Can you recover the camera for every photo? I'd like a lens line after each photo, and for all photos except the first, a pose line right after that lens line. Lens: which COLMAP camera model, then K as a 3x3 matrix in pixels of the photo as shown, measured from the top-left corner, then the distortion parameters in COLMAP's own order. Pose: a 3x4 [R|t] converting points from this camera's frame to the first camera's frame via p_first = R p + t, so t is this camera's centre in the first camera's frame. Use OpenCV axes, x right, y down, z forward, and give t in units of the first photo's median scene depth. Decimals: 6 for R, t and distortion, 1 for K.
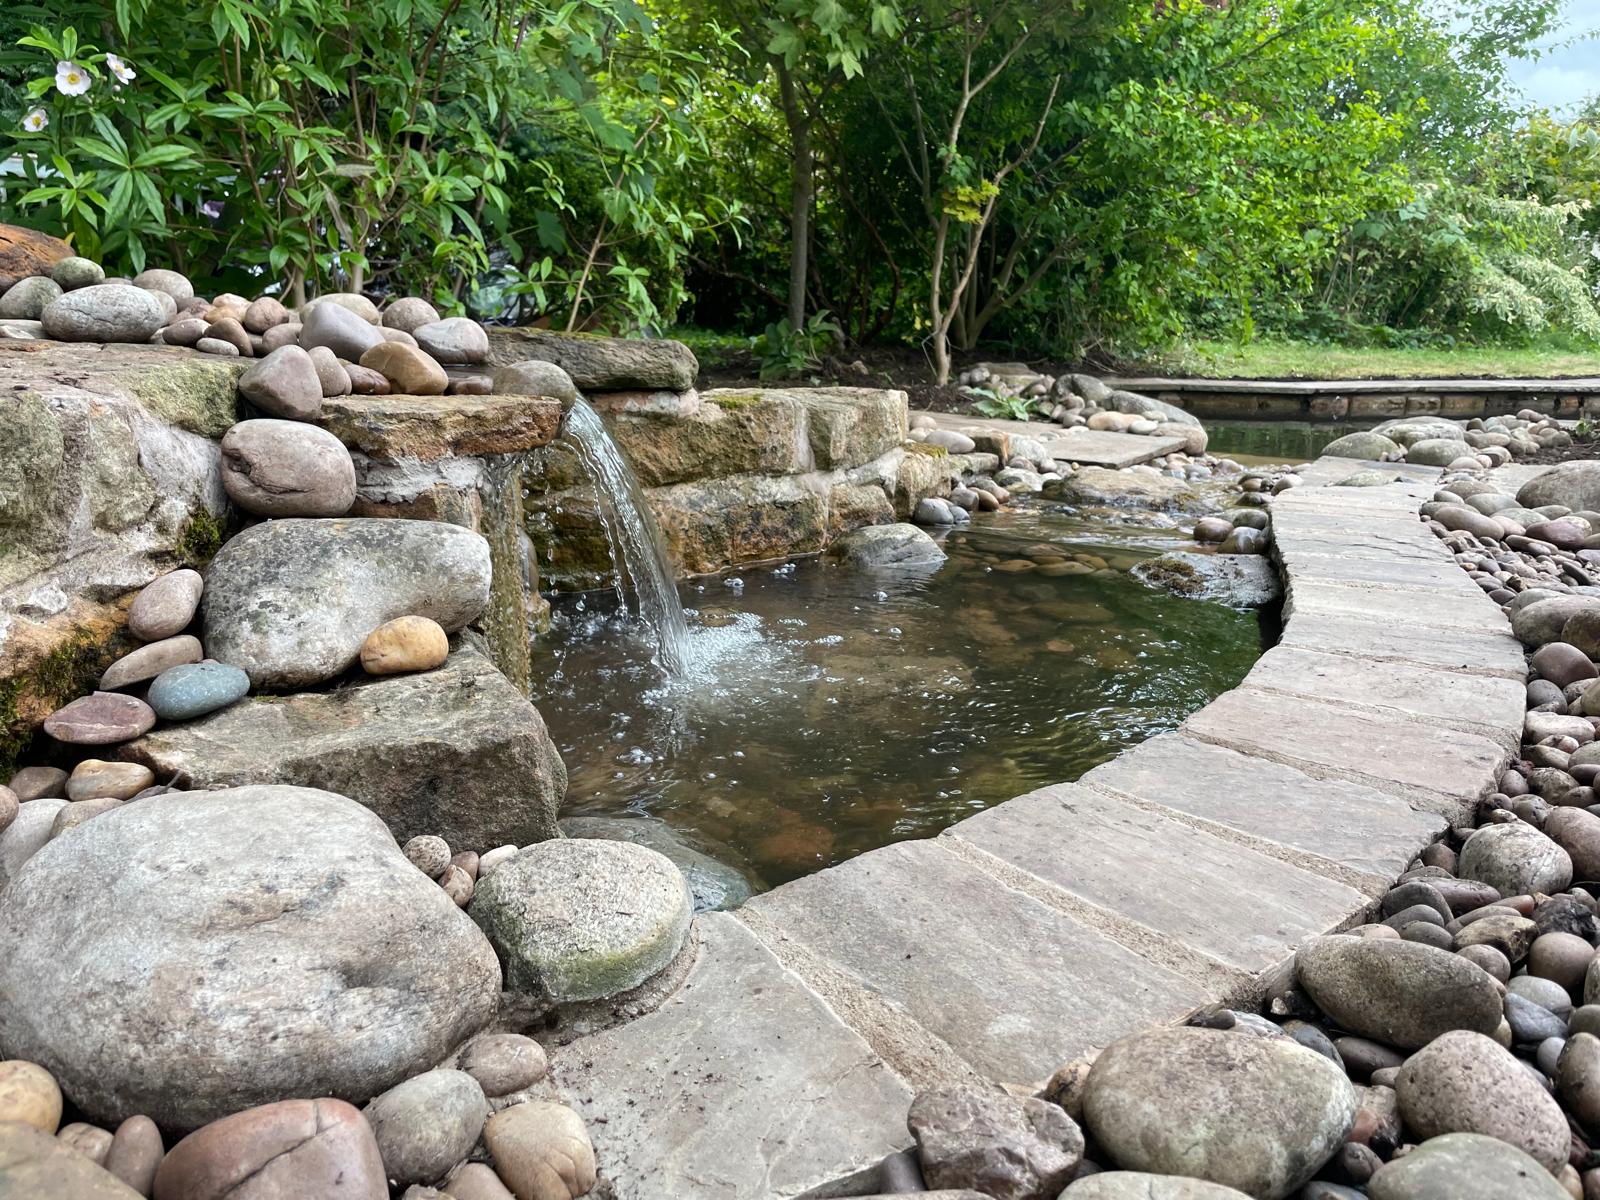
lens RADIAL K [[1270.4, 0, 810.5], [0, 1270.4, 598.8], [0, 0, 1]] dist [0.081768, -0.130955]
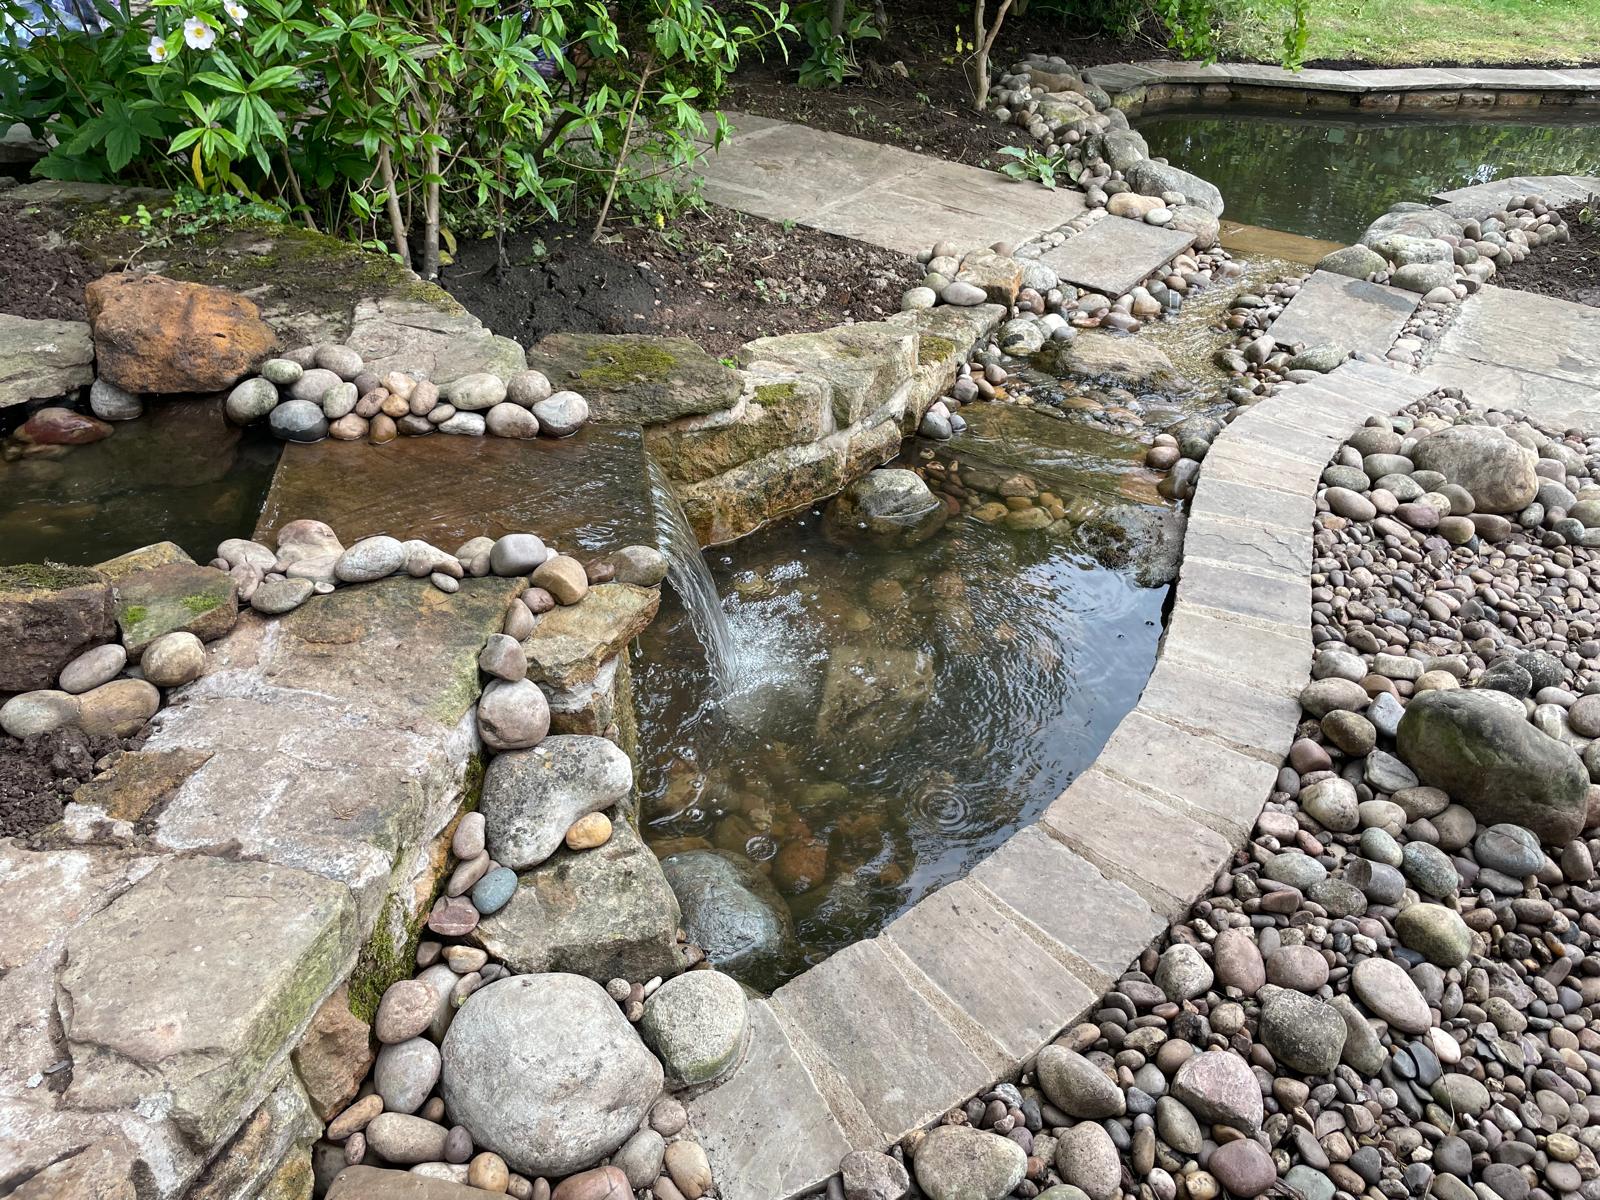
lens RADIAL K [[1315.0, 0, 800.0], [0, 1315.0, 600.0], [0, 0, 1]] dist [0.092096, -0.157178]
pose [[0.998908, 0.040640, -0.023041, 0.003917], [-0.029403, 0.930167, 0.365957, -0.378661], [0.036304, -0.364880, 0.930347, -0.238480]]
